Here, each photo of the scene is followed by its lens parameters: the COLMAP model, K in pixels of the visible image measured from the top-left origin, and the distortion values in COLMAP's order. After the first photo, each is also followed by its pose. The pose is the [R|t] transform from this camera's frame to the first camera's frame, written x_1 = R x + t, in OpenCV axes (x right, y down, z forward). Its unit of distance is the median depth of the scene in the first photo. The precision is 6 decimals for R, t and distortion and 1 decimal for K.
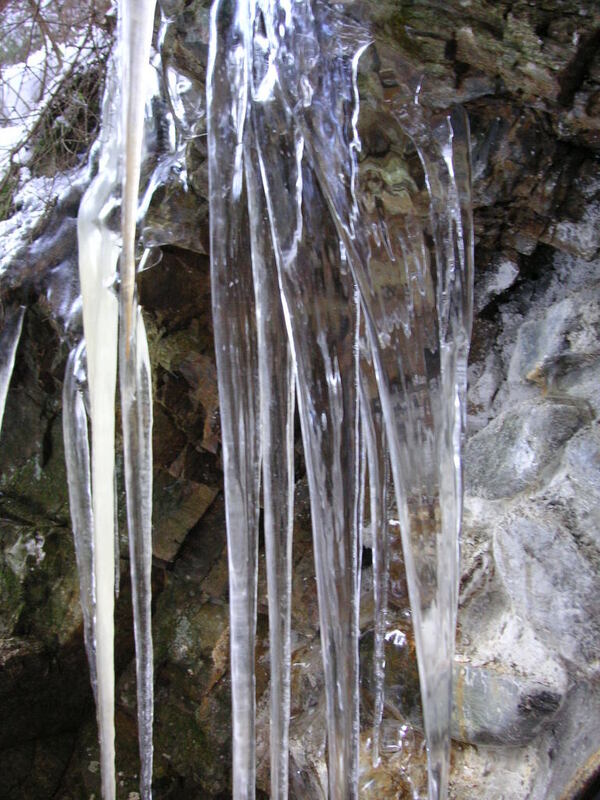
lens RADIAL K [[867.3, 0, 278.1], [0, 867.3, 400.5], [0, 0, 1]] dist [-0.140425, -0.056197]
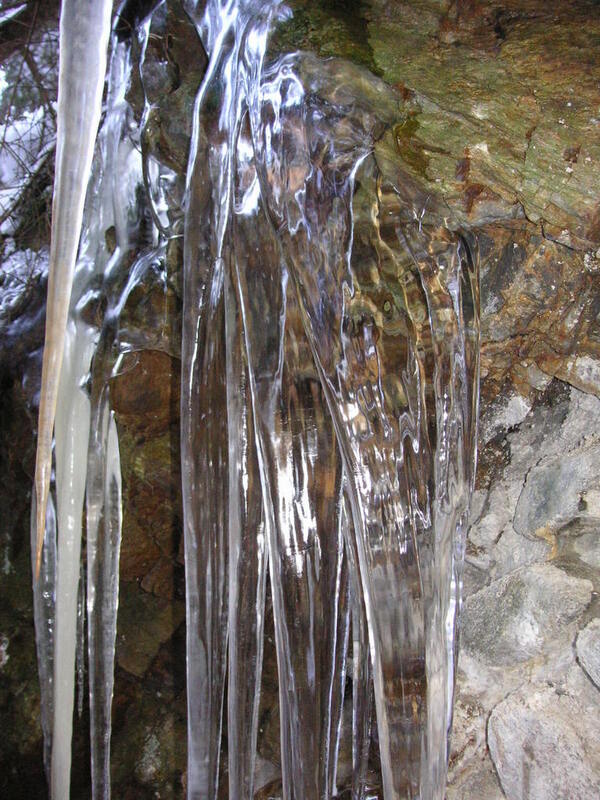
lens RADIAL K [[871.1, 0, 266.3], [0, 871.1, 399.6], [0, 0, 1]] dist [-0.148015, -0.011003]
pose [[0.998950, 0.040059, -0.022236, 0.022760], [-0.041185, 0.997759, -0.052740, -0.083487], [0.020073, 0.053600, 0.998361, 0.088343]]
